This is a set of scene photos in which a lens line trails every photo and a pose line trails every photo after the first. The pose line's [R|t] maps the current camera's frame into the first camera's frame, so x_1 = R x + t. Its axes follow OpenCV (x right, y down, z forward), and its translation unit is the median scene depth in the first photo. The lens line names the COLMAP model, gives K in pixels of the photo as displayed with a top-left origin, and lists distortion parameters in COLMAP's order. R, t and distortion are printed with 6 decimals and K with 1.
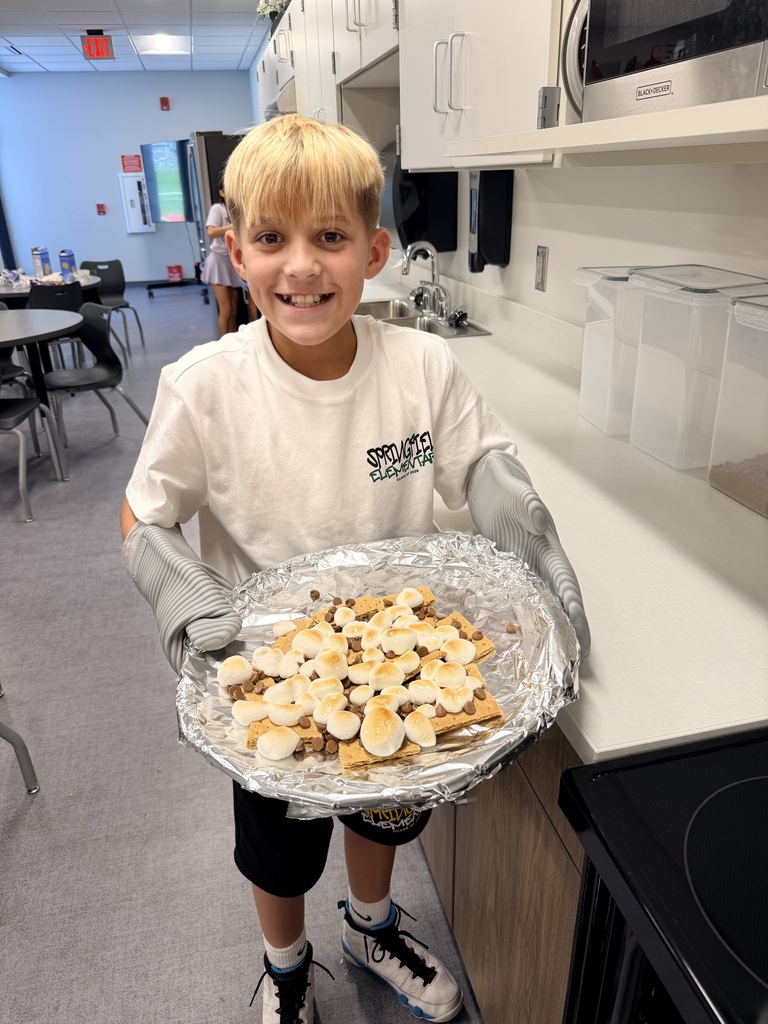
lens RADIAL K [[725.9, 0, 389.4], [0, 725.9, 513.6], [0, 0, 1]] dist [-0.010676, -0.003138]
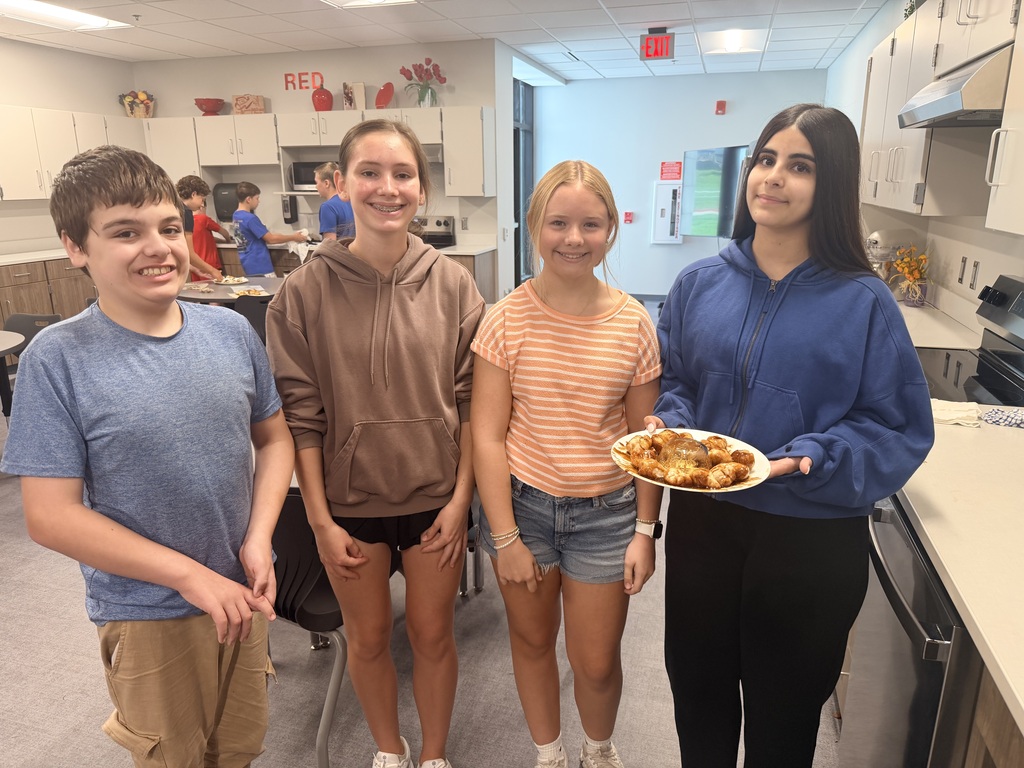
lens RADIAL K [[725.9, 0, 509.2], [0, 725.9, 390.8], [0, 0, 1]] dist [-0.010676, -0.003138]
pose [[0.861348, 0.156468, -0.483319, -0.053056], [-0.229471, 0.968632, -0.095370, -0.089767], [0.453236, 0.193055, 0.870234, 0.182774]]
